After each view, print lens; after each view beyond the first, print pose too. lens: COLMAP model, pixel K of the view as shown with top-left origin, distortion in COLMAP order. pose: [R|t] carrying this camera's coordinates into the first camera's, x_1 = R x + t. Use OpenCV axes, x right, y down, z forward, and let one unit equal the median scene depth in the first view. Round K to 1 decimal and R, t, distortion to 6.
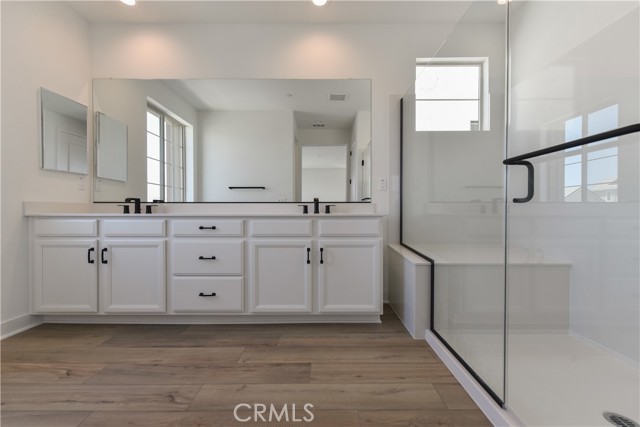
lens RADIAL K [[252.9, 0, 321.5], [0, 252.9, 212.9], [0, 0, 1]] dist [0.005256, -0.002271]
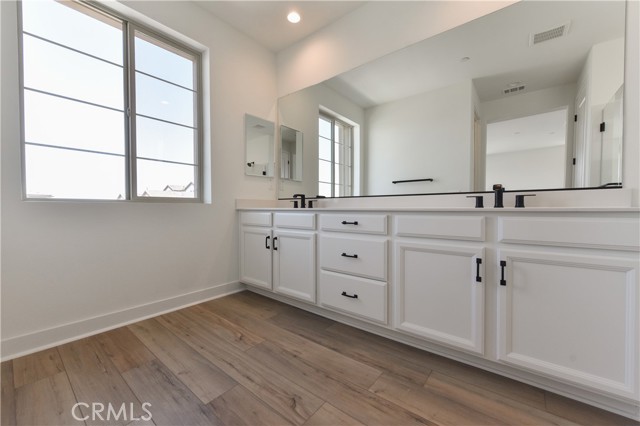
lens RADIAL K [[252.1, 0, 320.7], [0, 252.1, 212.5], [0, 0, 1]] dist [0.004029, -0.000152]
pose [[0.780129, 0.009356, -0.625549, 0.039311], [-0.003331, 0.999936, 0.010802, 0.011762], [0.625610, -0.006344, 0.780110, 0.218374]]
